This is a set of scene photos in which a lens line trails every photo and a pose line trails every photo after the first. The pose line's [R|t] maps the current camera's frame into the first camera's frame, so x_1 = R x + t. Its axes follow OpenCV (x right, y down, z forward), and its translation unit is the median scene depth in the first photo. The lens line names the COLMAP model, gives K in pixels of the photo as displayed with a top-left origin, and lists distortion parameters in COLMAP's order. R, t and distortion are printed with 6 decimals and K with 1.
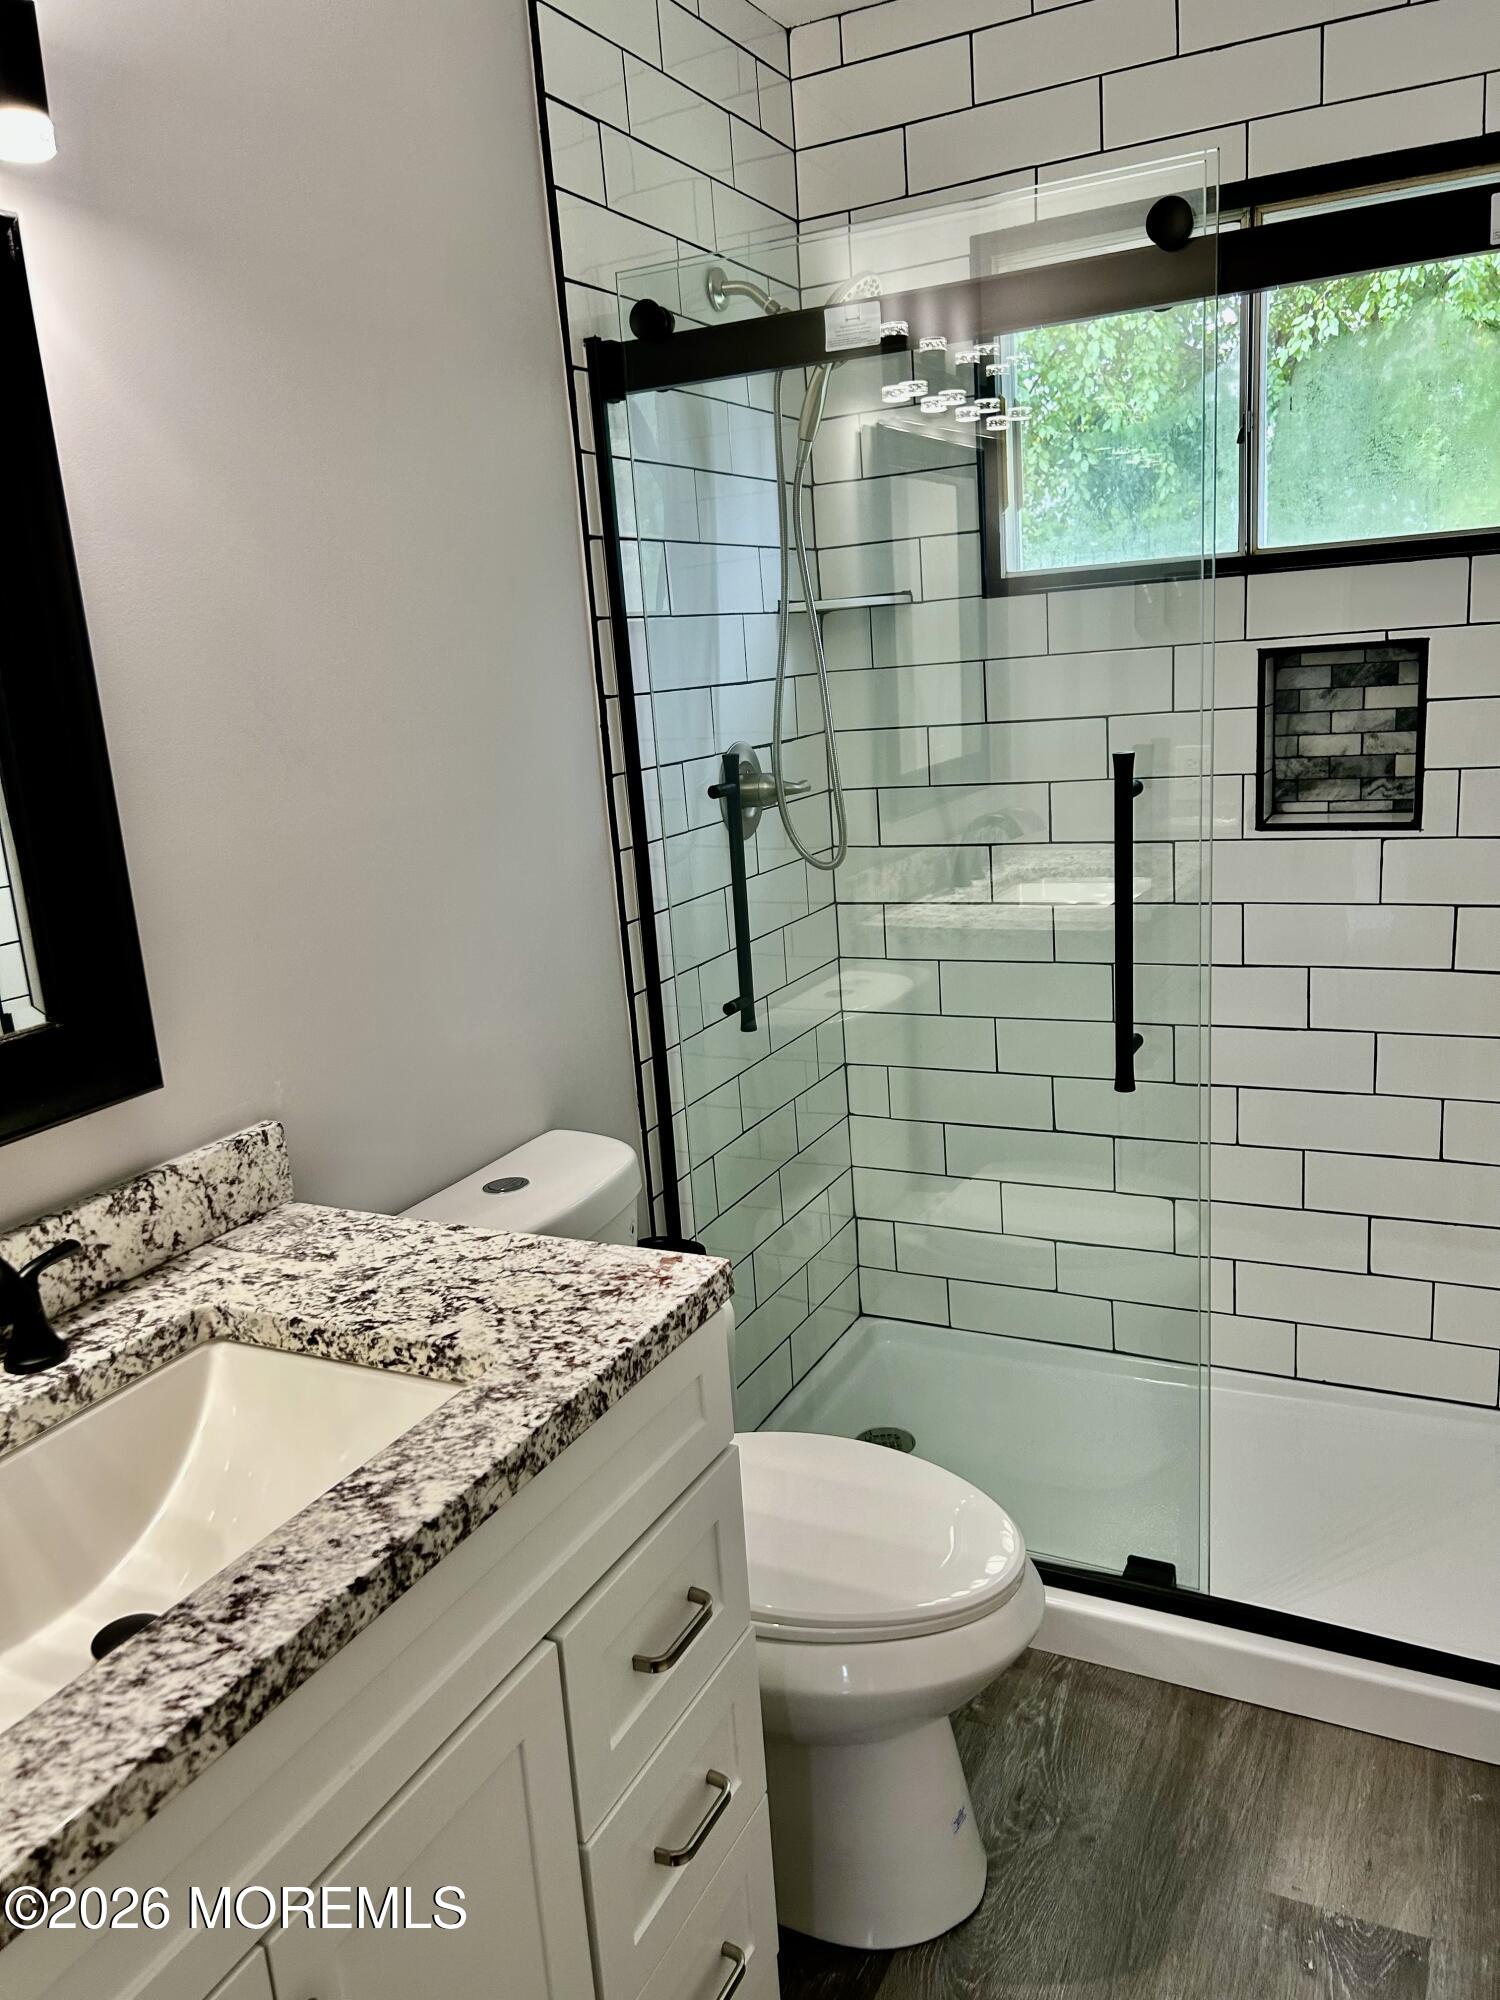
lens RADIAL K [[1503.6, 0, 732.8], [0, 1503.6, 1014.8], [0, 0, 1]] dist [0.064073, -0.077144]
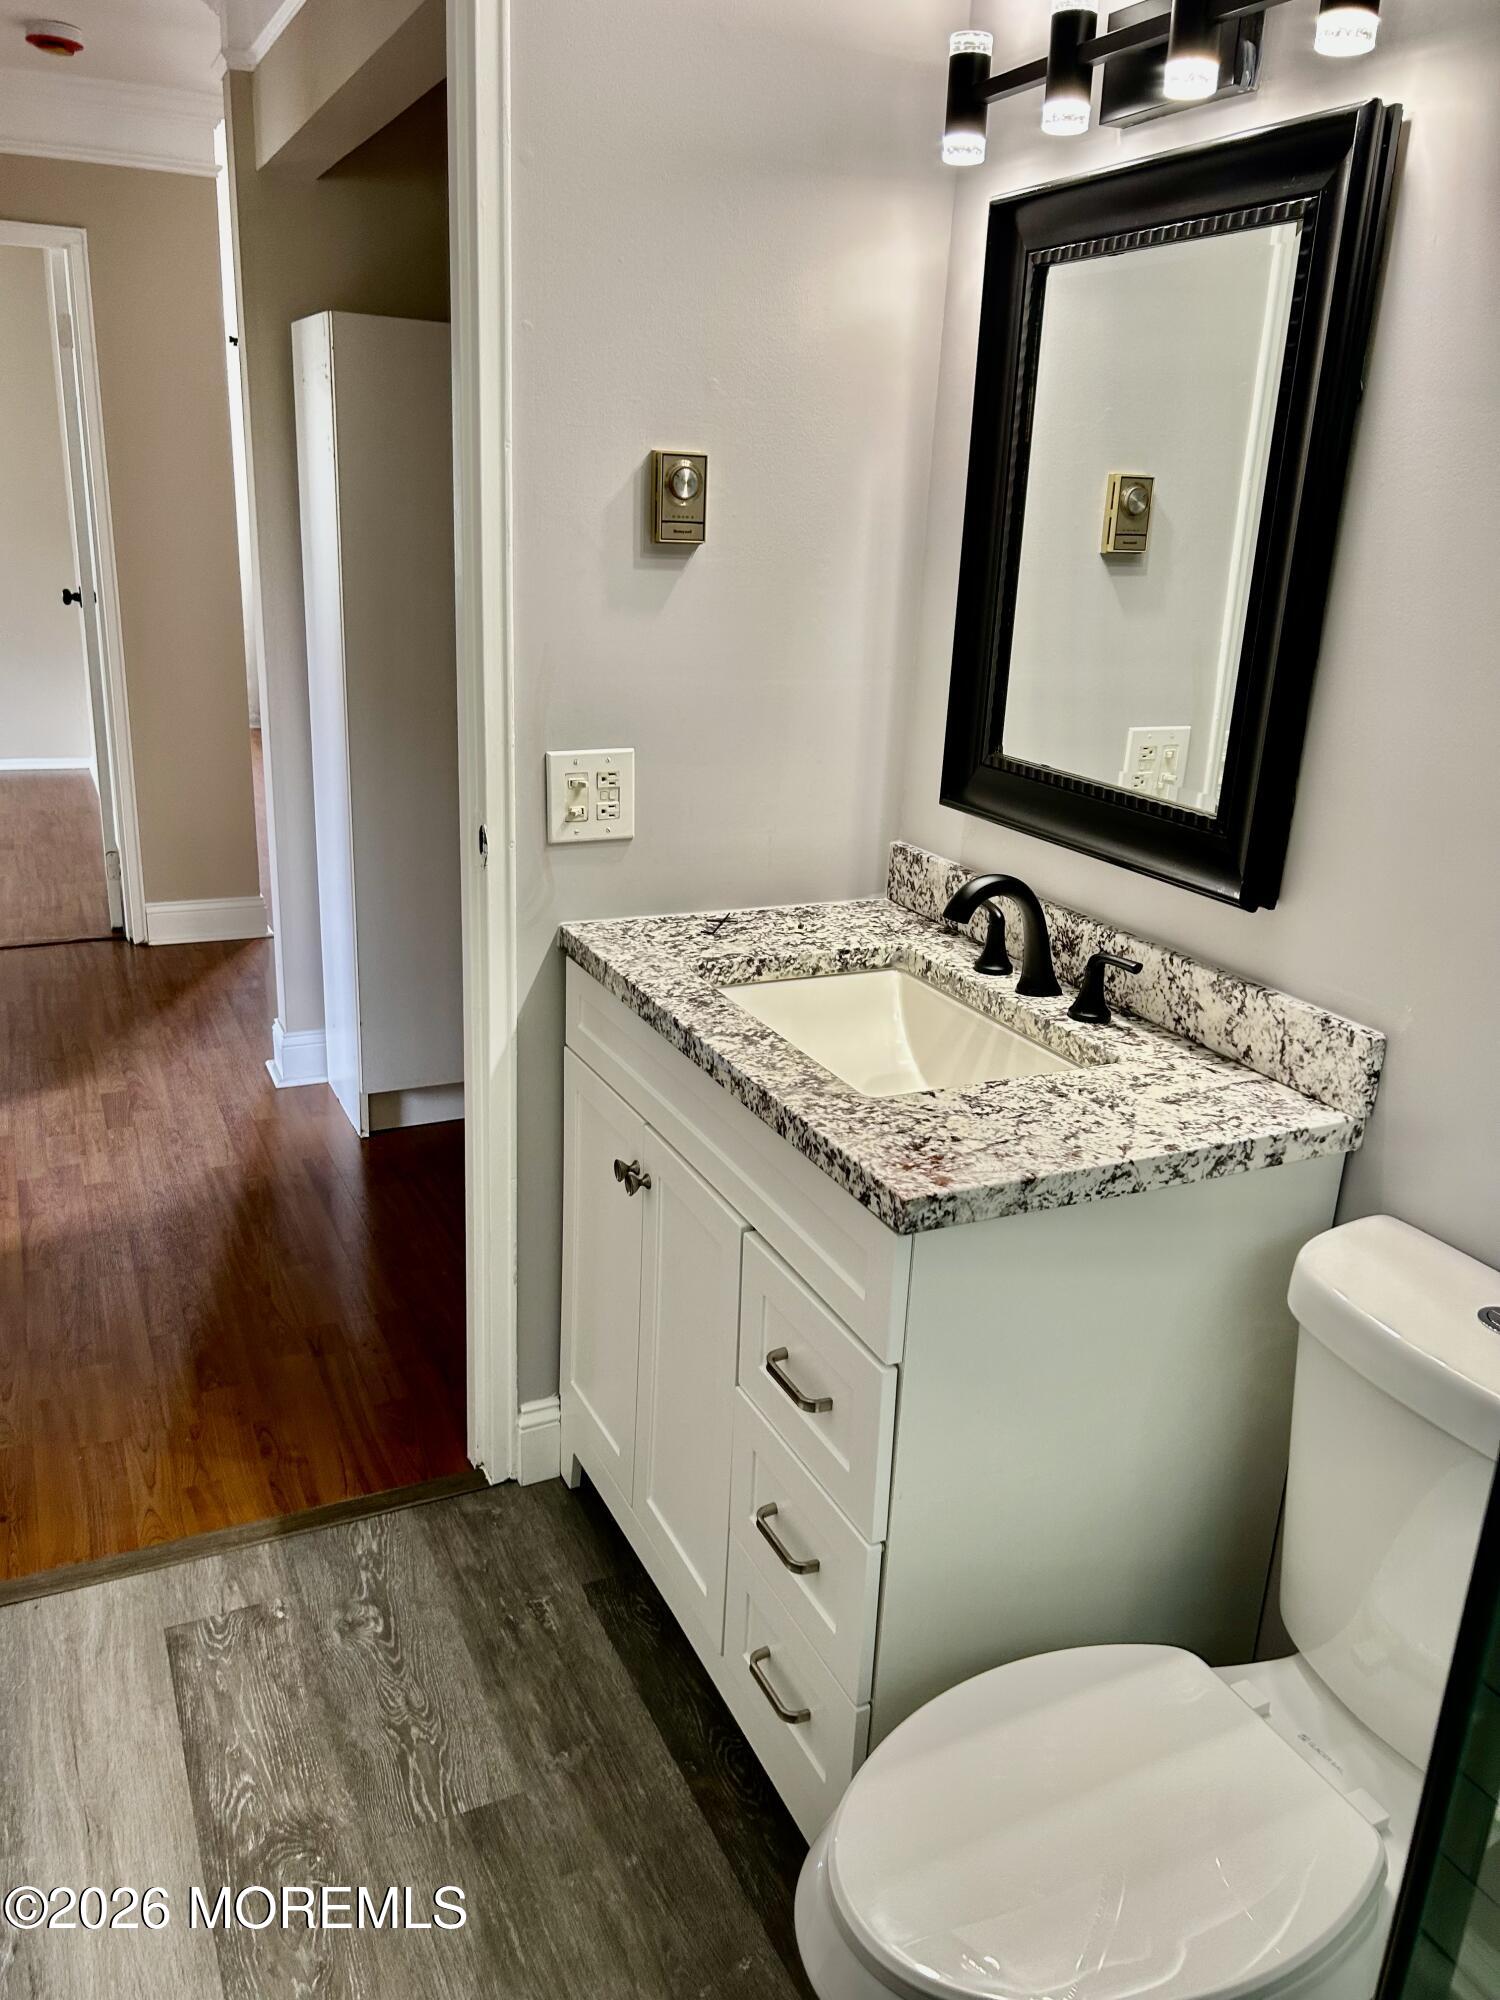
lens RADIAL K [[1503.6, 0, 748.6], [0, 1503.6, 1006.0], [0, 0, 1]] dist [0.064073, -0.077144]
pose [[-0.610516, 0.292456, -0.736029, 0.487912], [-0.188608, 0.848903, 0.493751, -0.264073], [0.769218, 0.440264, -0.463110, 0.889741]]
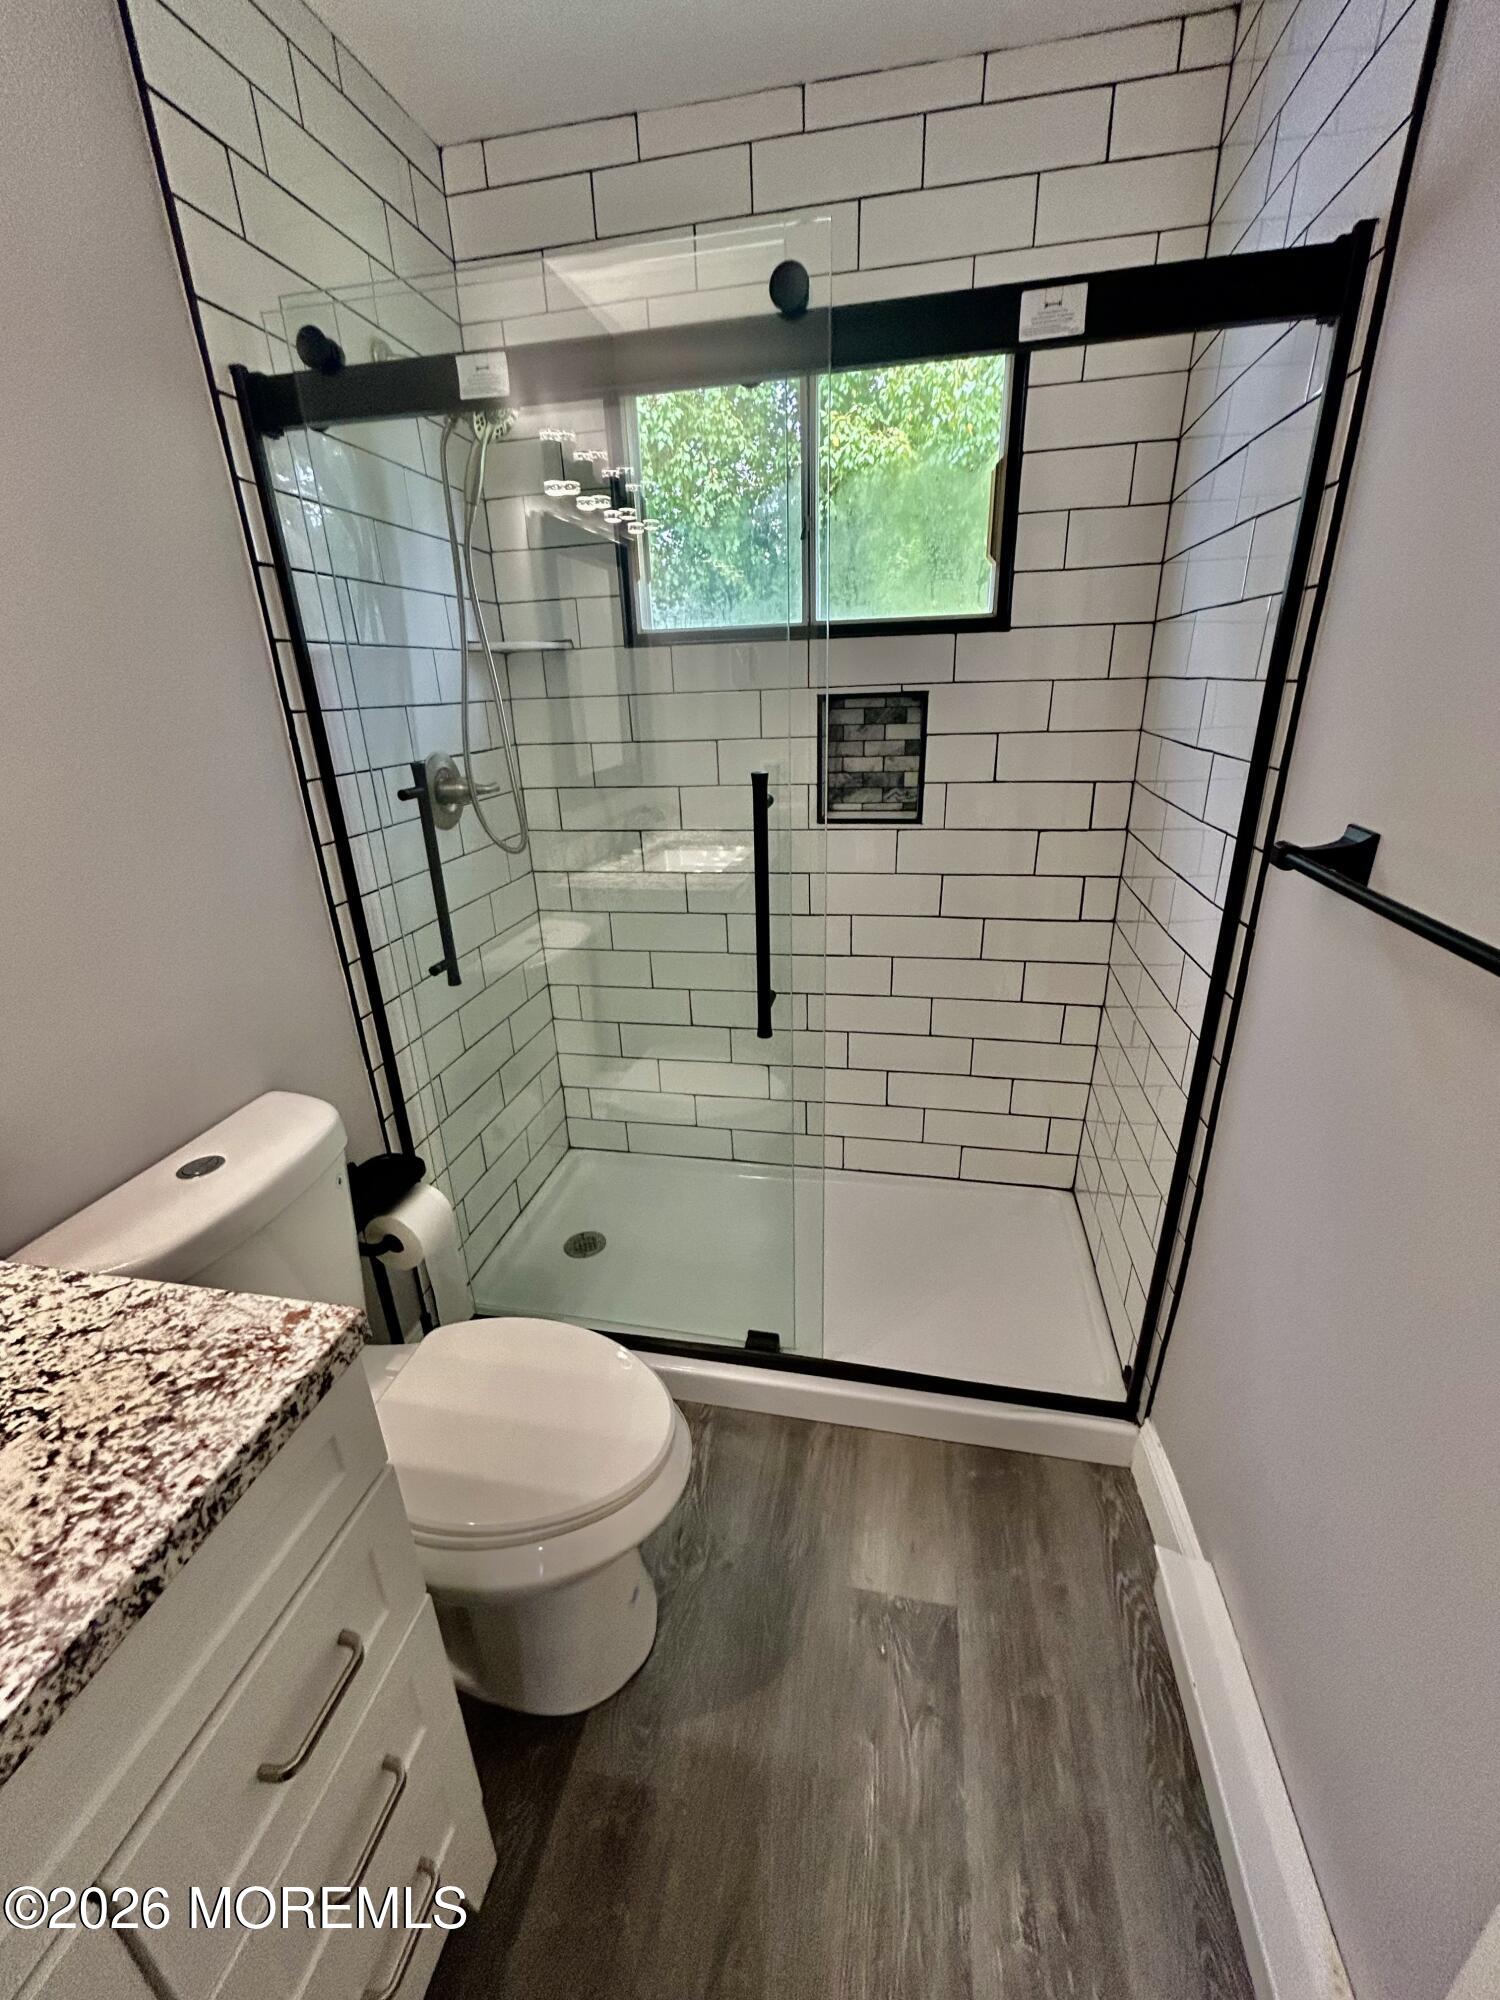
lens RADIAL K [[806.1, 0, 750.5], [0, 806.1, 994.9], [0, 0, 1]] dist [-0.001744, 0.000432]
pose [[0.961125, -0.059583, 0.269607, 0.075698], [0.027141, 0.992098, 0.122496, -0.065135], [-0.274776, -0.110417, 0.955147, 0.308375]]
